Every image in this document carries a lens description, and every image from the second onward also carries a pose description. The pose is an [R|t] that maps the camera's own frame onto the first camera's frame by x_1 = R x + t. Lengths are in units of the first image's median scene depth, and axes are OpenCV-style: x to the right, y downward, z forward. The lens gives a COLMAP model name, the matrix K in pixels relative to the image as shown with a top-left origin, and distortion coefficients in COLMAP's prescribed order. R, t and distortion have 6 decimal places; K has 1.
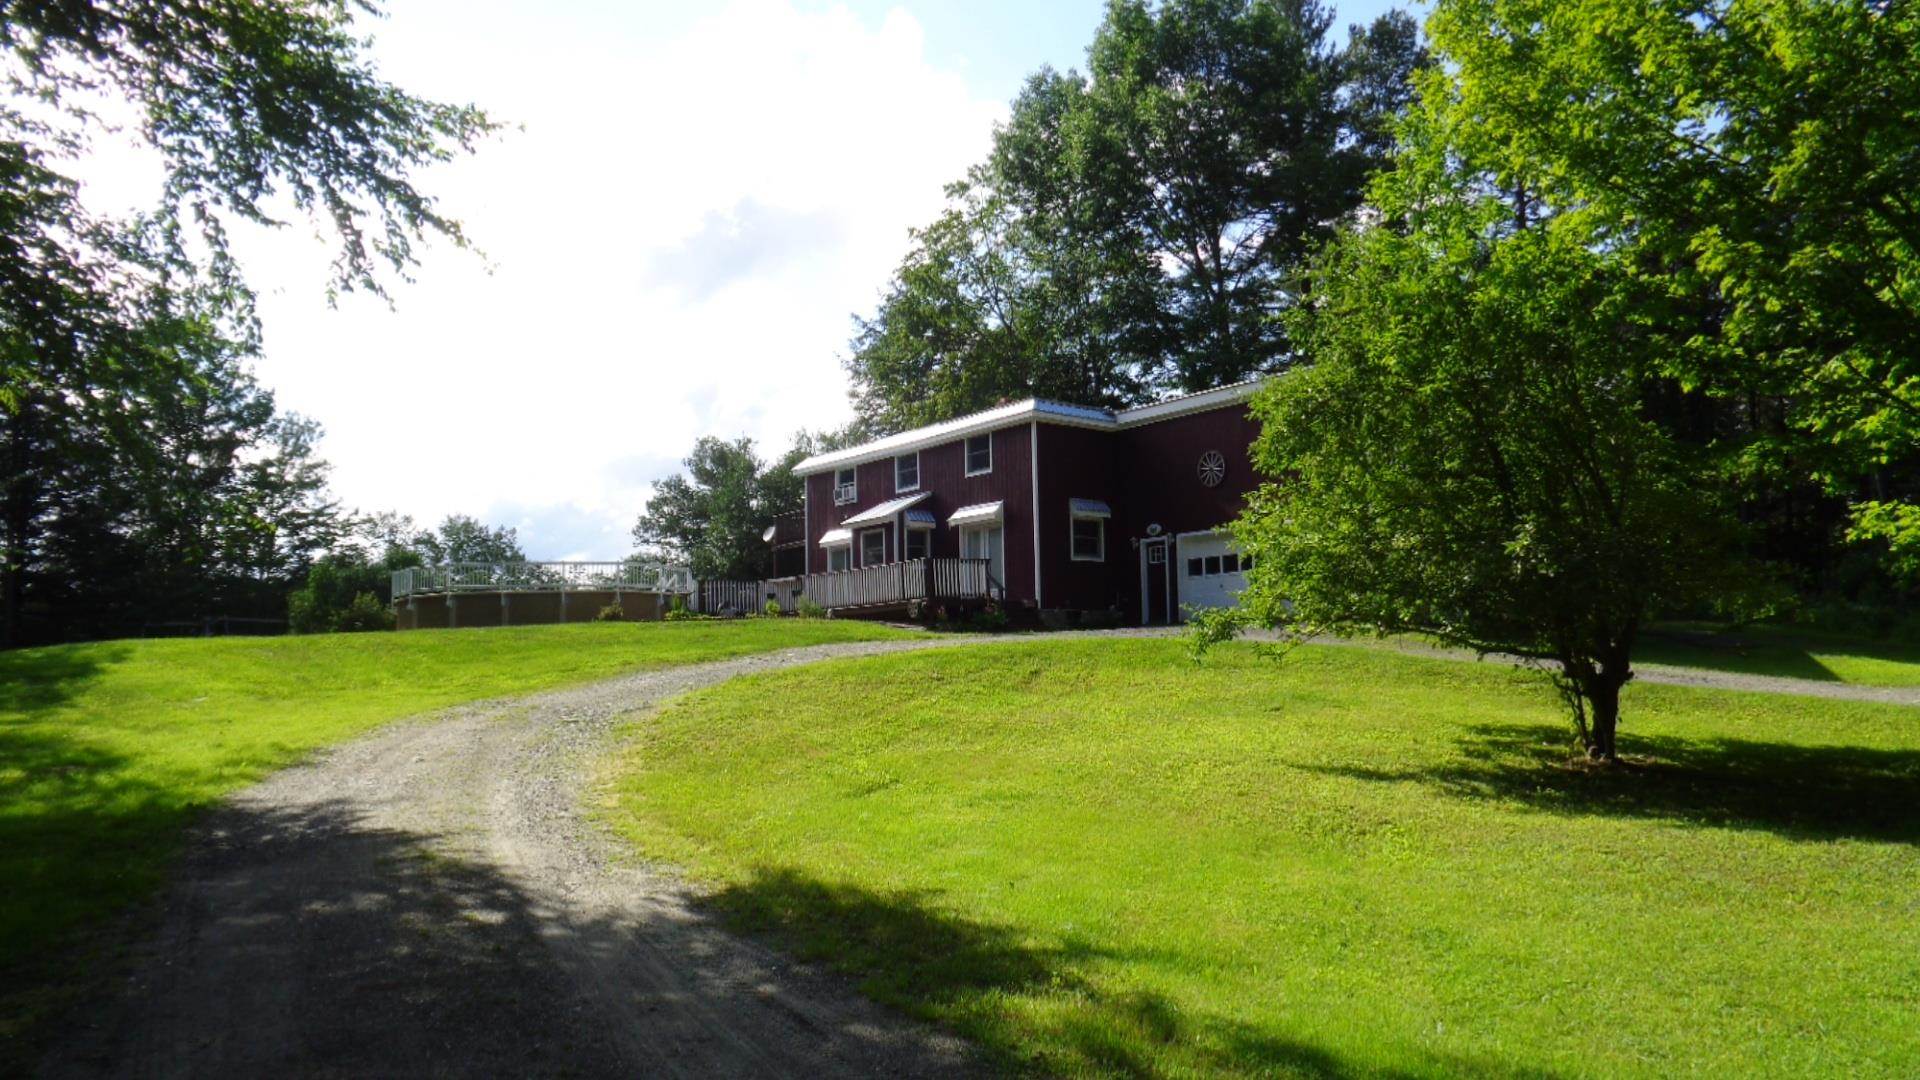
lens RADIAL K [[1469.6, 0, 960.0], [0, 1469.6, 540.0], [0, 0, 1]] dist [0.004088, -0.005309]
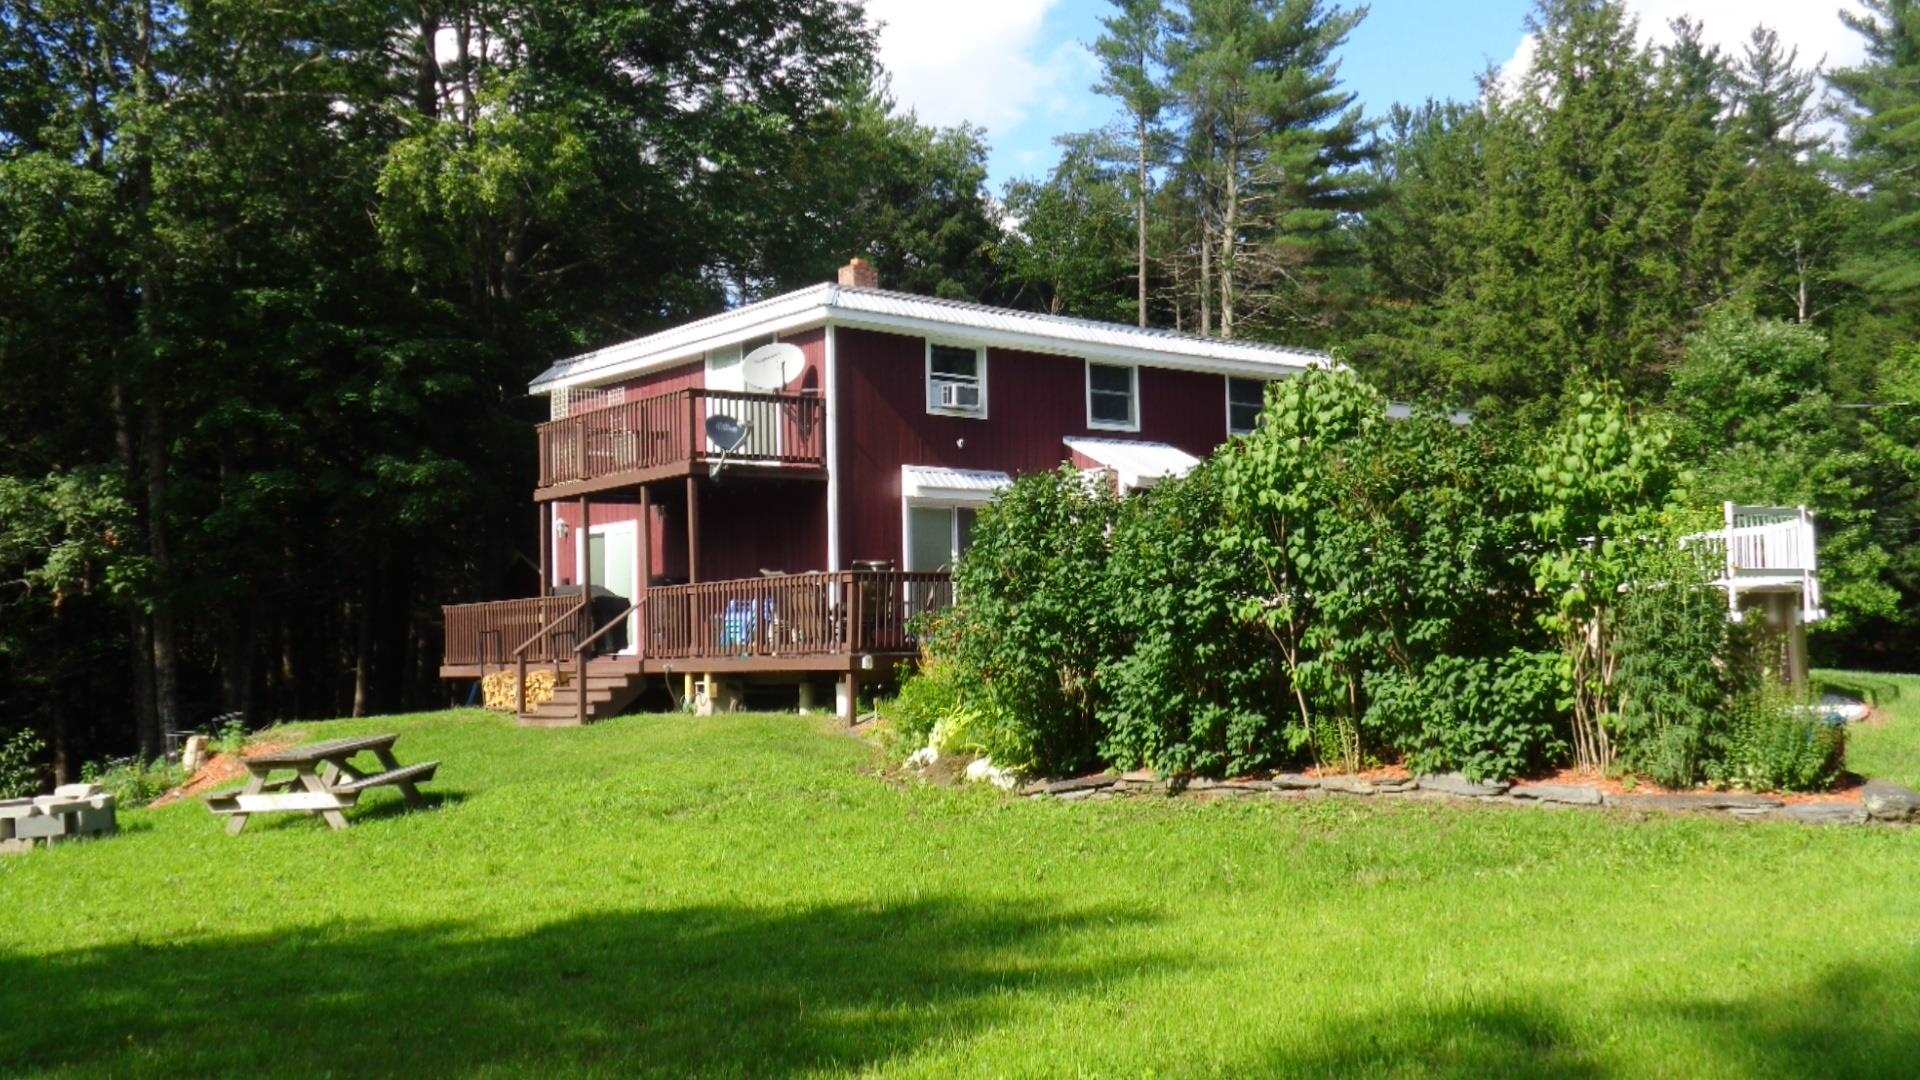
lens RADIAL K [[1848.3, 0, 960.0], [0, 1848.3, 540.0], [0, 0, 1]] dist [-0.009636, 0.012075]
pose [[-0.060194, 0.079490, 0.995017, -0.681827], [-0.080044, 0.993230, -0.084189, 0.067592], [-0.994972, -0.084713, -0.053423, 1.018215]]
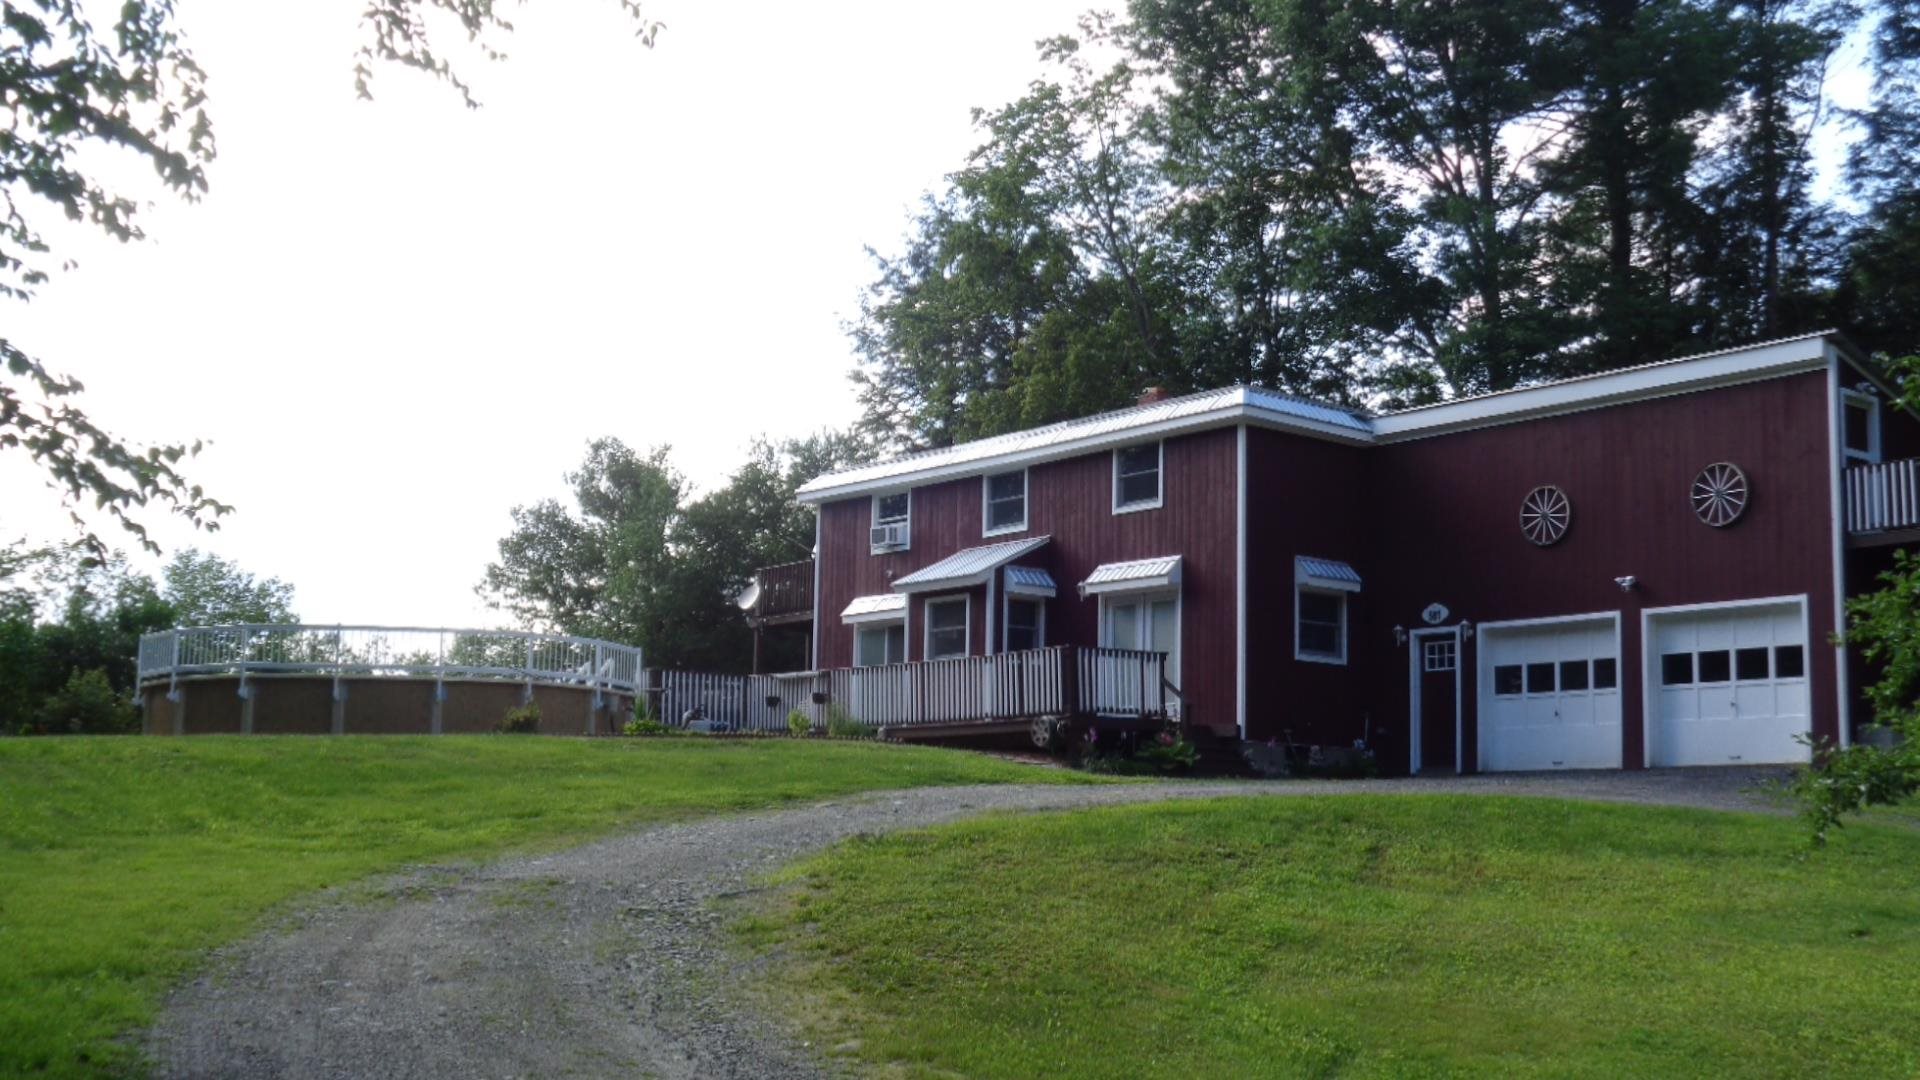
lens RADIAL K [[2320.3, 0, 960.0], [0, 2320.3, 540.0], [0, 0, 1]] dist [-0.007570, 0.019046]
pose [[0.998974, 0.040075, 0.021114, -0.068341], [-0.039232, 0.998470, -0.038963, 0.006125], [-0.022644, 0.038094, 0.999018, 0.056208]]
